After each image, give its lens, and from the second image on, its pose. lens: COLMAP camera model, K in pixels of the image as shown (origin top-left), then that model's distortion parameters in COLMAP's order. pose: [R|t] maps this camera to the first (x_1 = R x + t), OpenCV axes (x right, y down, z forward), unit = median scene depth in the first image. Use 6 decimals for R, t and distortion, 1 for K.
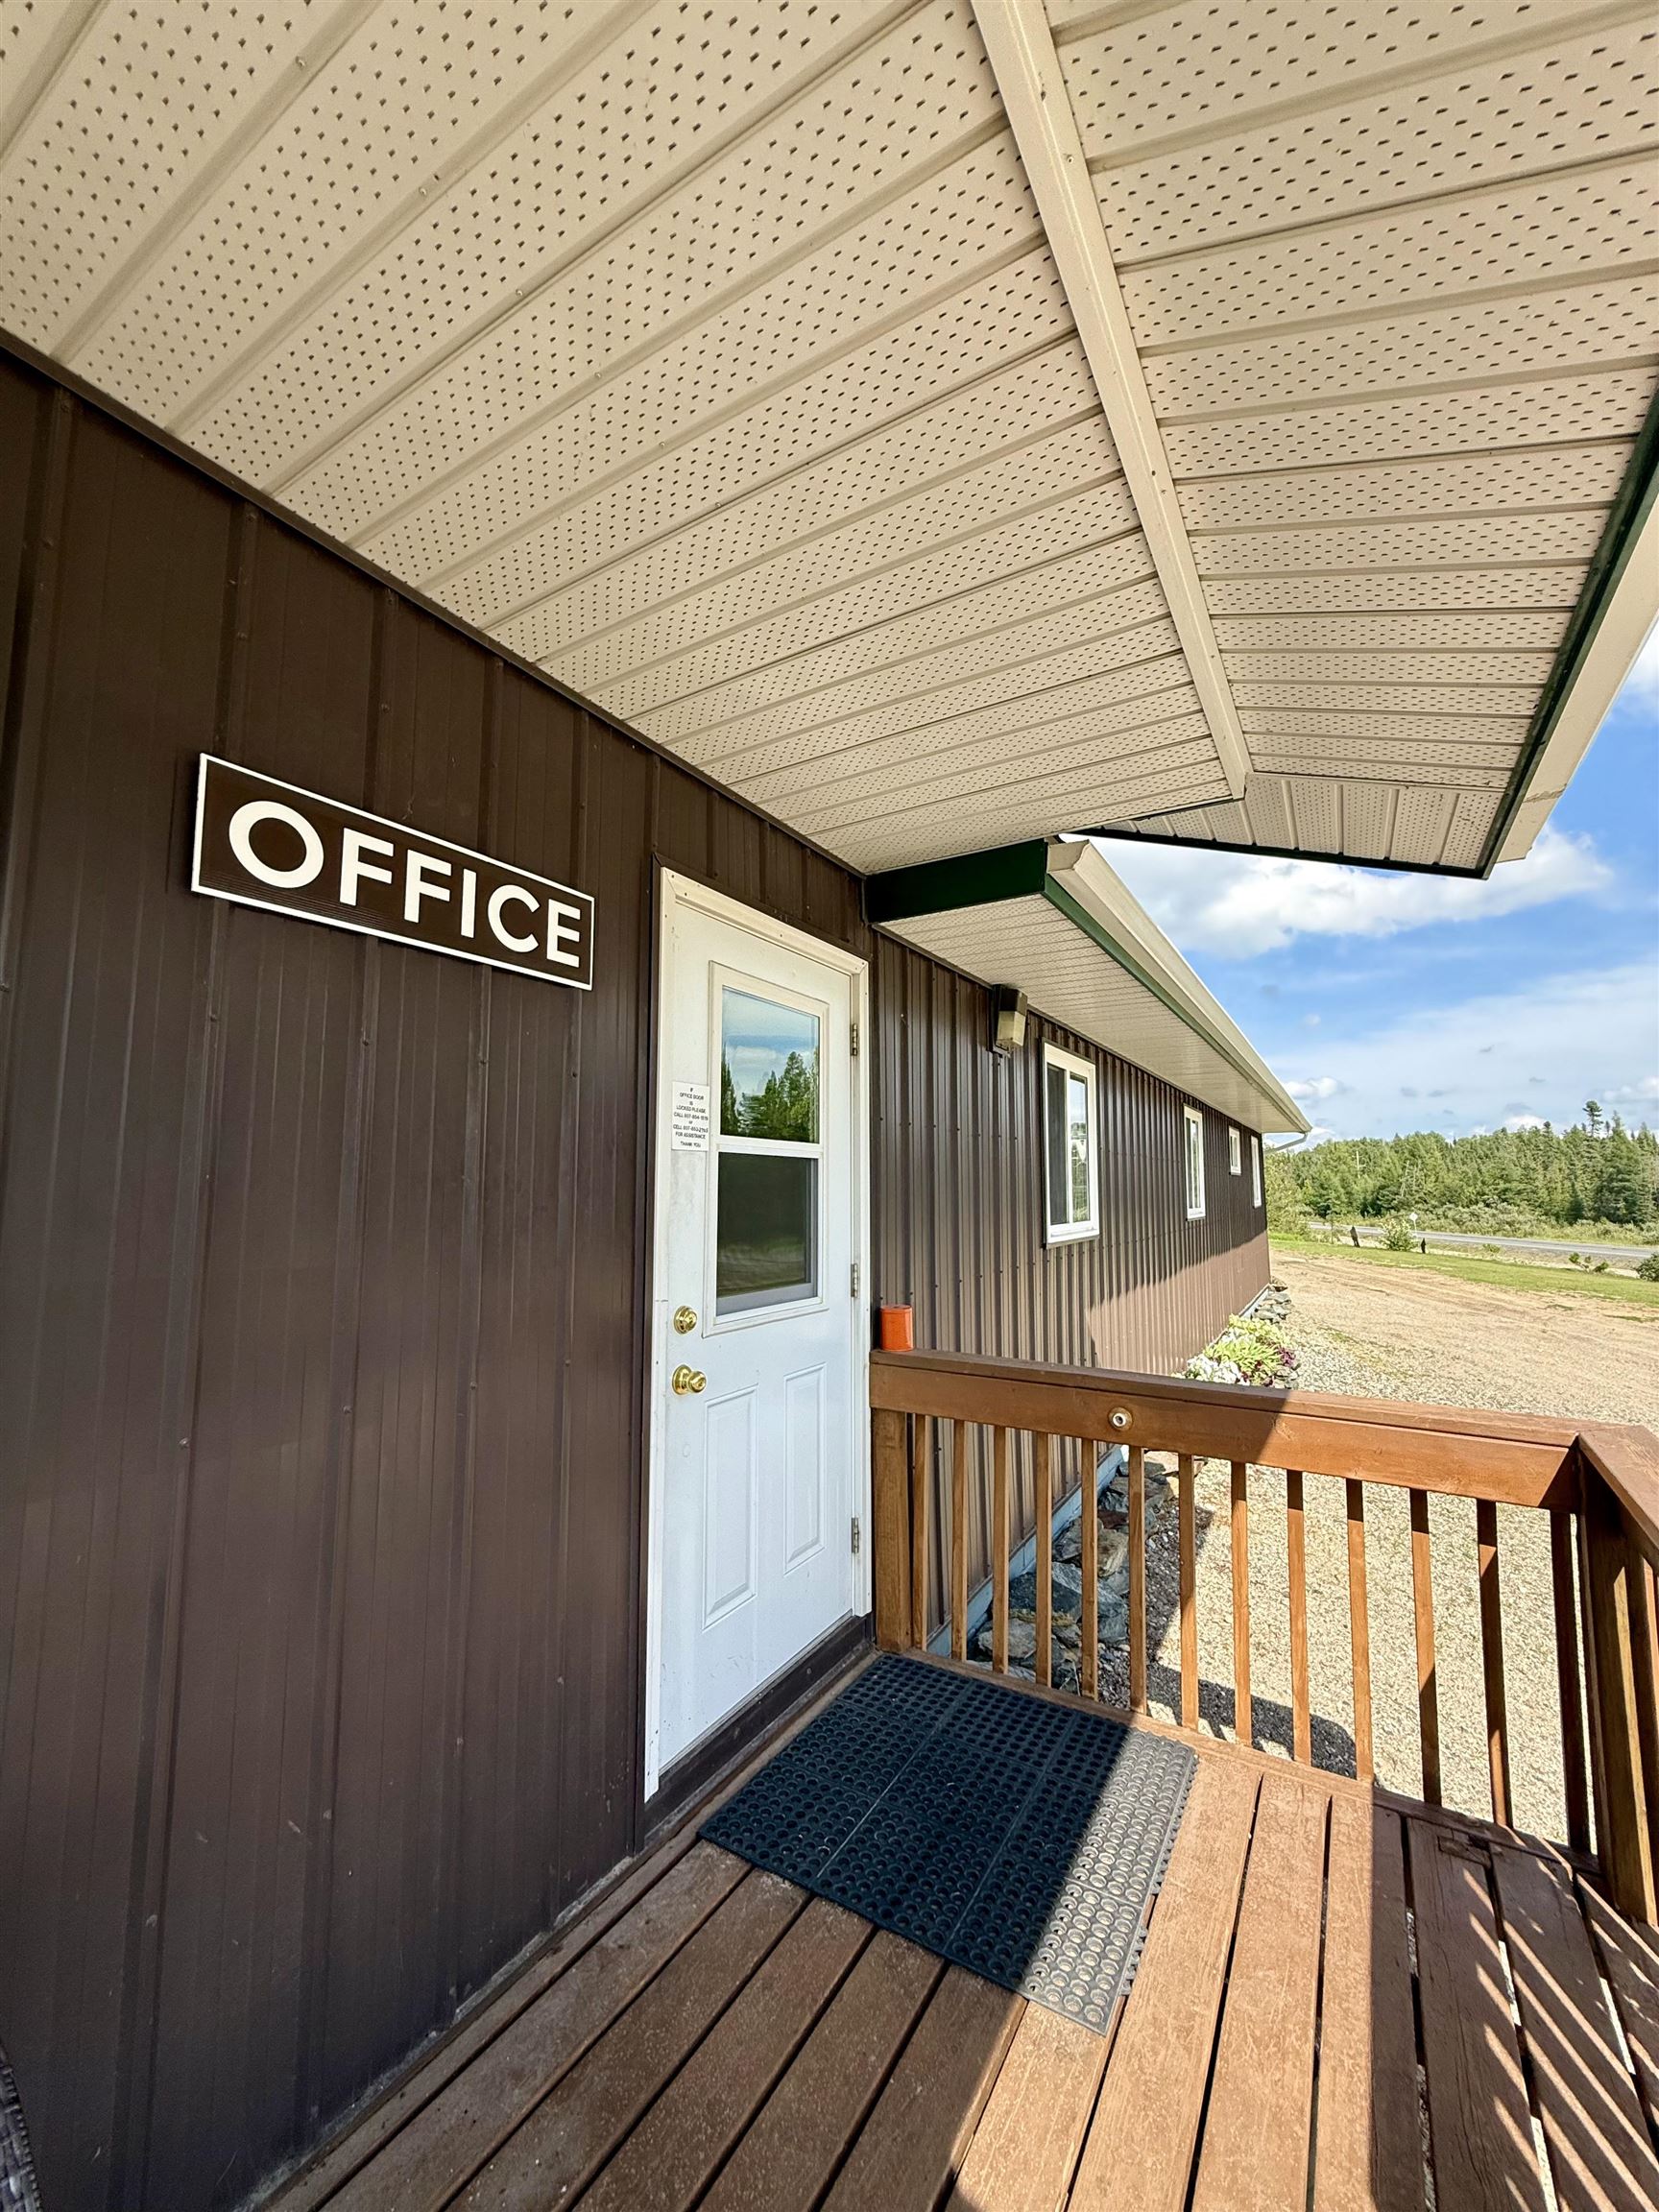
lens RADIAL K [[880.6, 0, 833.3], [0, 880.6, 1107.8], [0, 0, 1]] dist [-0.000099, -0.000013]
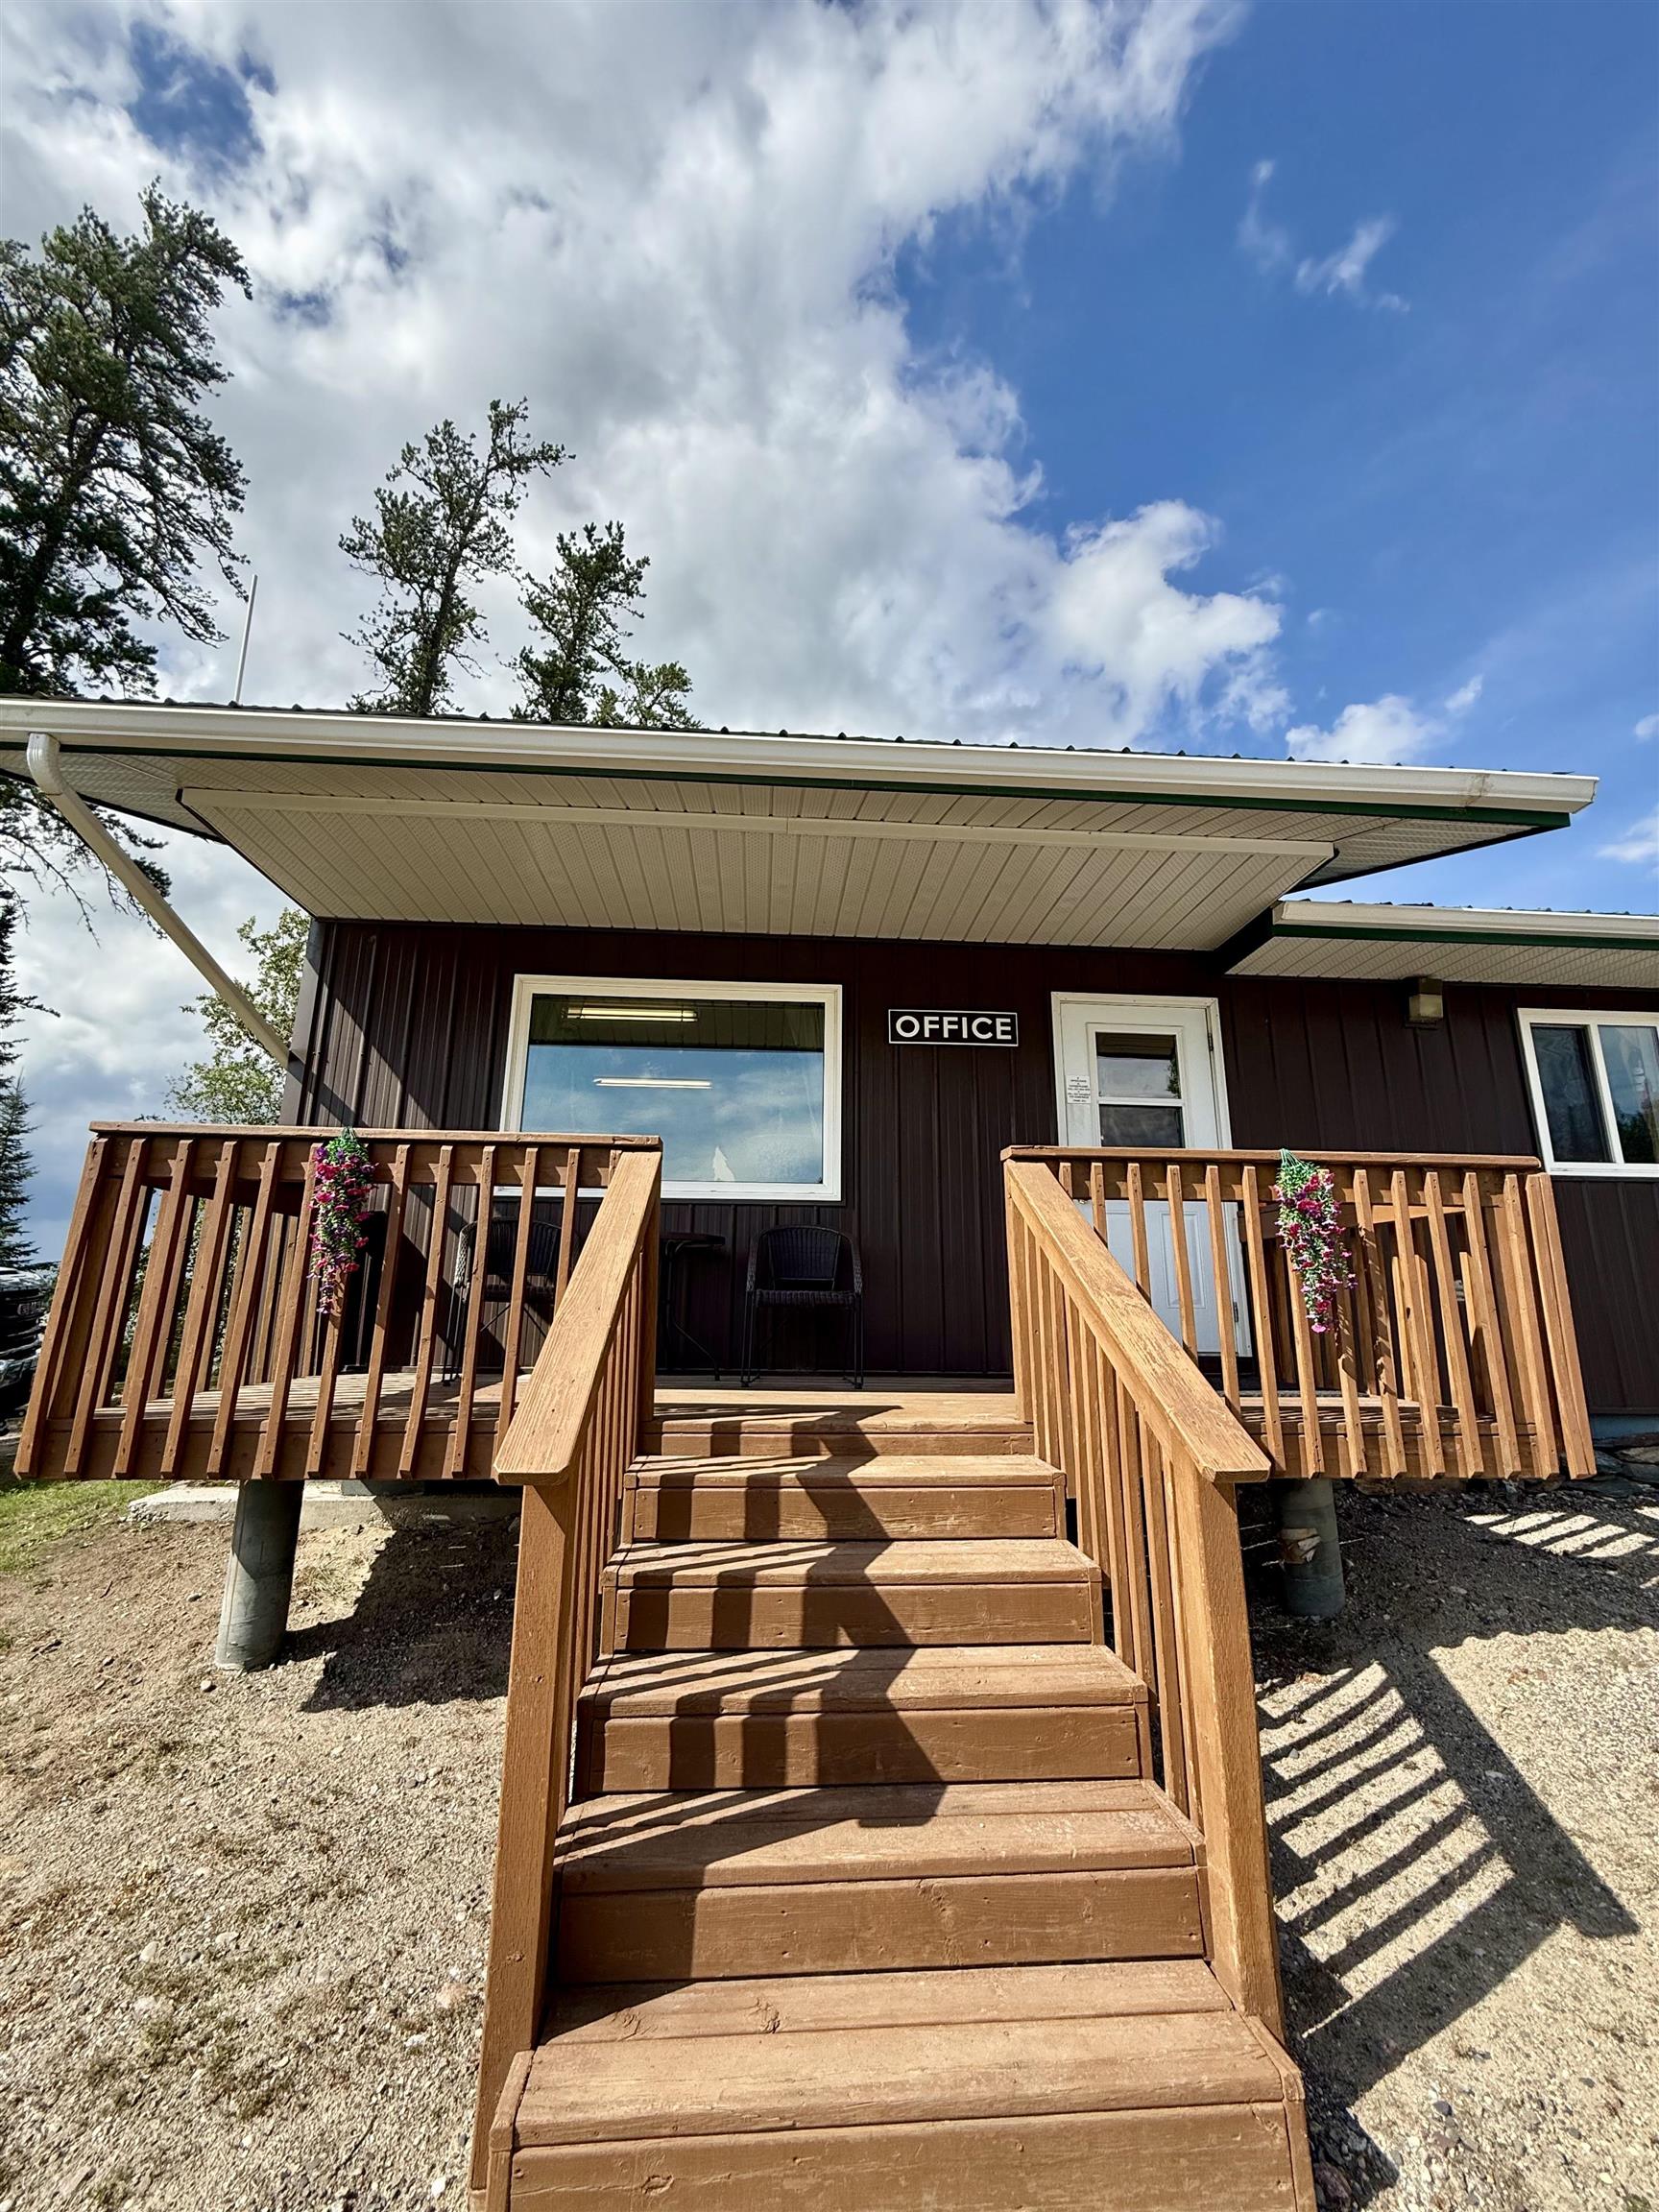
lens RADIAL K [[880.6, 0, 829.7], [0, 880.6, 1110.2], [0, 0, 1]] dist [-0.000099, -0.000013]
pose [[0.576162, -0.188978, -0.795189, 1.636725], [0.070366, 0.980760, -0.182095, 0.555514], [0.814301, 0.048962, 0.578374, -1.109719]]
